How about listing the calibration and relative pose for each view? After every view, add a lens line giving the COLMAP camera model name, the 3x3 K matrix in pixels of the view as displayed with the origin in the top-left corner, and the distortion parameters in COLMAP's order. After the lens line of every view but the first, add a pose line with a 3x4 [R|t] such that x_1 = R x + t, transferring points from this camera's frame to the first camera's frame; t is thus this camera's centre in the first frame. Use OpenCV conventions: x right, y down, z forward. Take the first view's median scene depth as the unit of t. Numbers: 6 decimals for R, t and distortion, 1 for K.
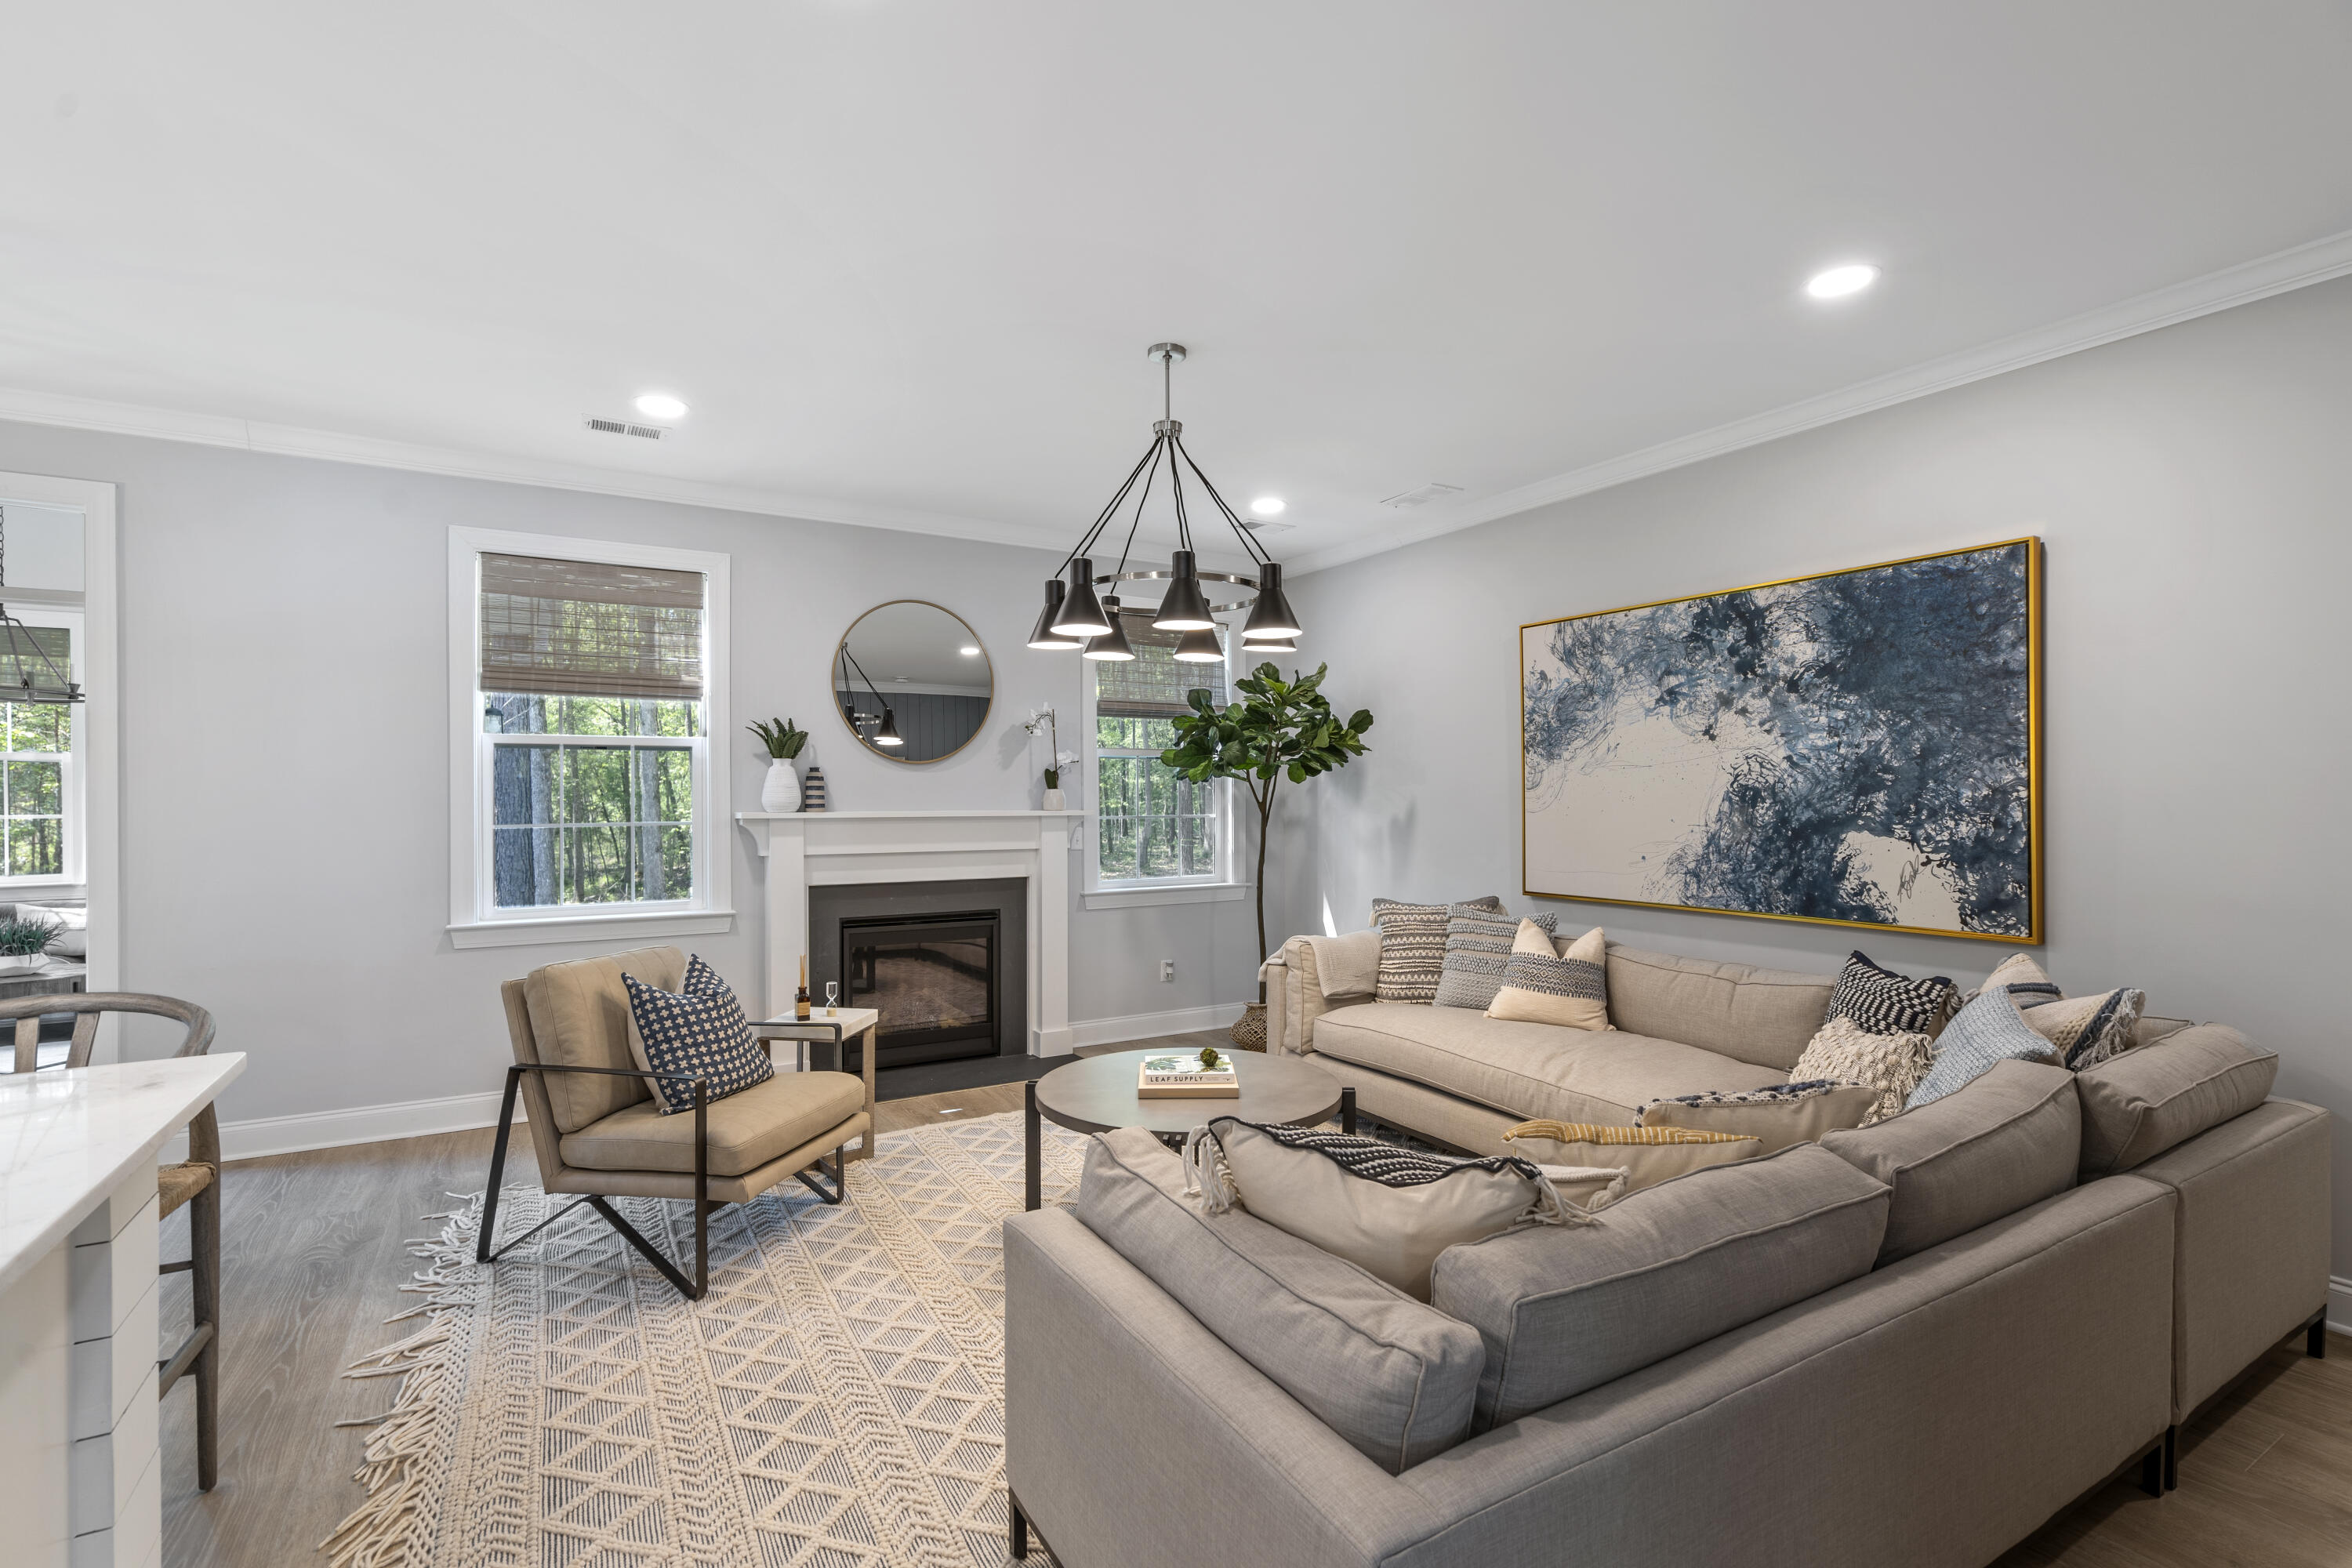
lens RADIAL K [[1072.6, 0, 1170.4], [0, 1072.6, 797.0], [0, 0, 1]] dist [-0.002602, -0.000022]
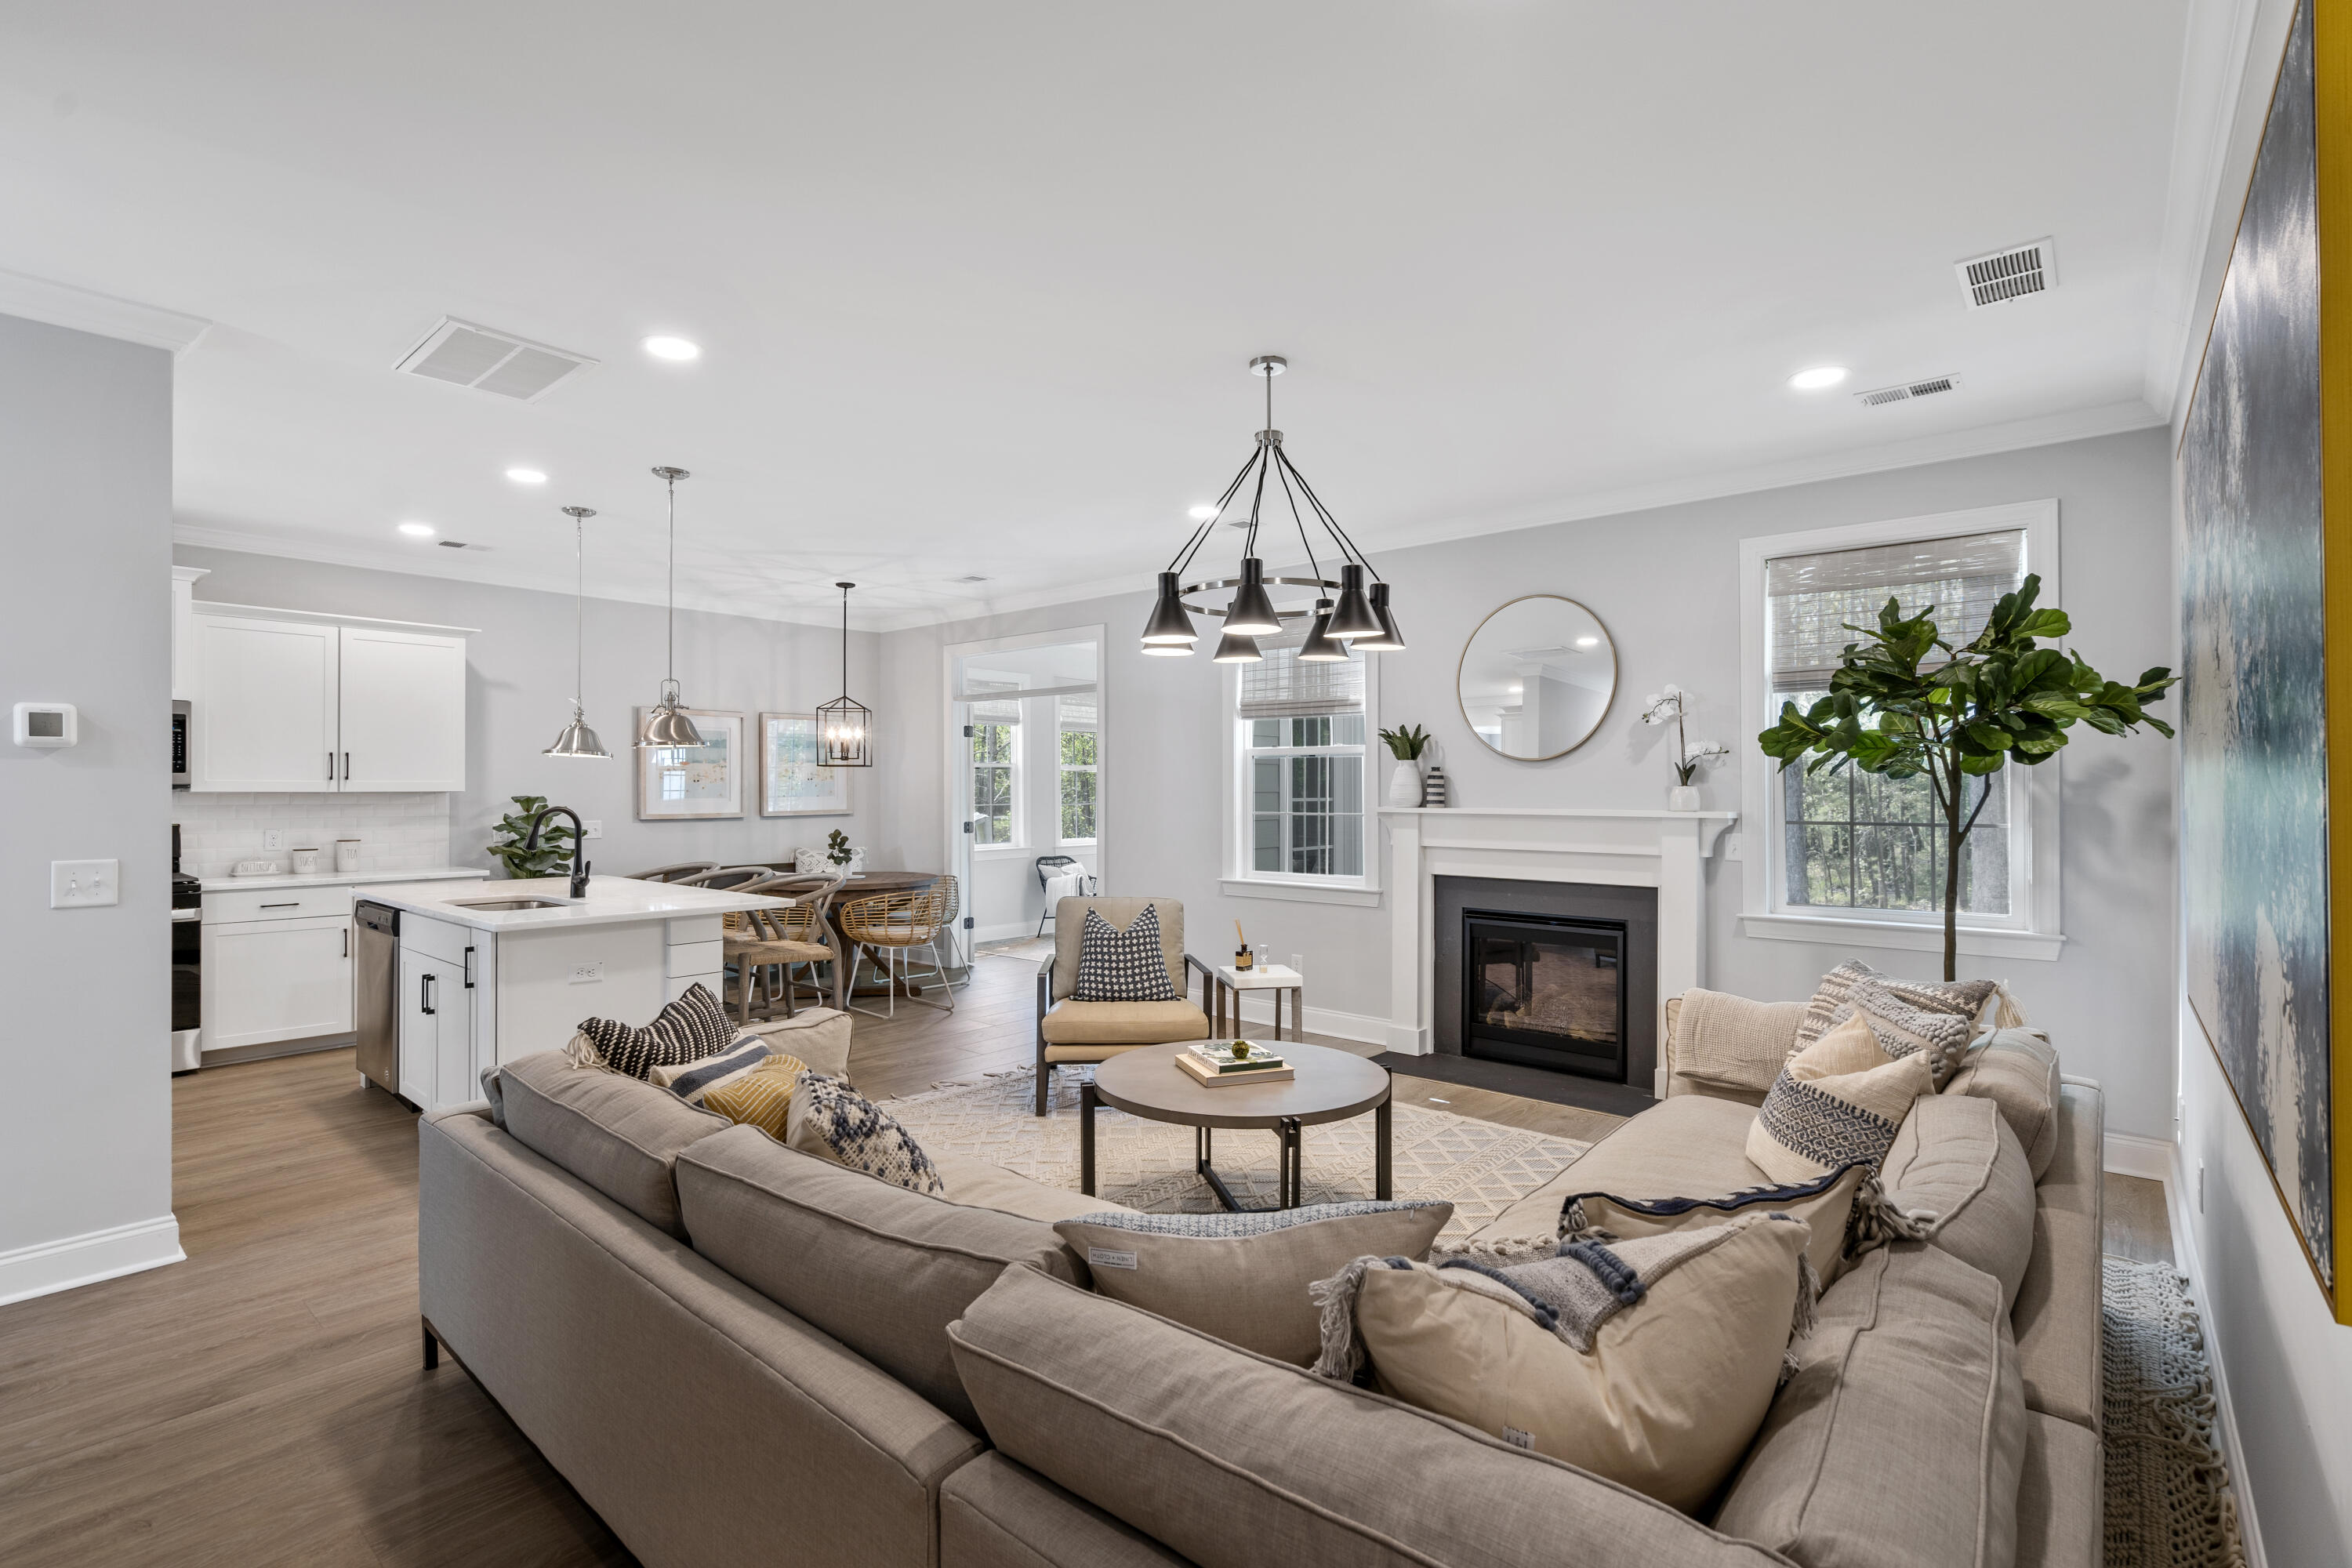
lens RADIAL K [[1072.6, 0, 1167.5], [0, 1072.6, 780.6], [0, 0, 1]] dist [-0.002602, -0.000022]
pose [[0.333476, -0.006909, -0.942733, 0.619252], [-0.004800, 0.999948, -0.009026, -0.002267], [0.942746, 0.007535, 0.333425, 0.375056]]
